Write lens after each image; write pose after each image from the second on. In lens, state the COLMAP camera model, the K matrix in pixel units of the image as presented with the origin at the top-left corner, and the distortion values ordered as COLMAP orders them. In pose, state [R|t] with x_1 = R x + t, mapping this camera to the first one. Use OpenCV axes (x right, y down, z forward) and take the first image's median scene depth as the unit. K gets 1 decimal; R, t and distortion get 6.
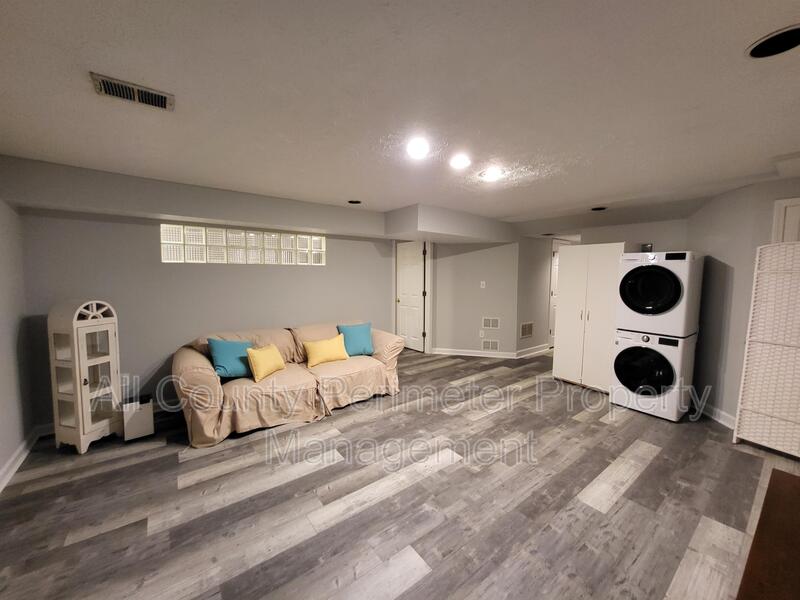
lens RADIAL K [[315.7, 0, 401.4], [0, 315.7, 298.4], [0, 0, 1]] dist [-0.000339, -0.000014]
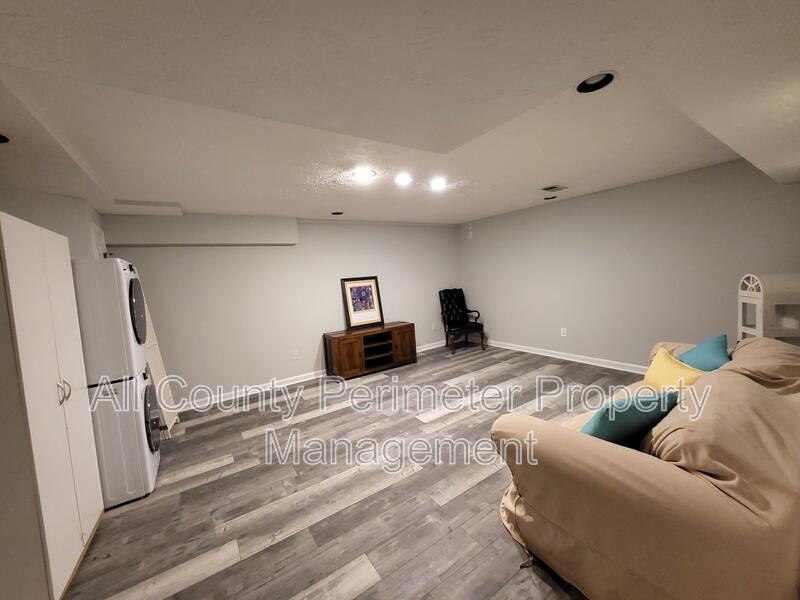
lens RADIAL K [[315.7, 0, 400.3], [0, 315.7, 296.7], [0, 0, 1]] dist [-0.000339, -0.000014]
pose [[-0.996474, 0.061766, 0.056786, 0.144533], [0.069228, 0.987654, 0.140522, -0.144626], [-0.047406, 0.143958, -0.988448, 2.068769]]
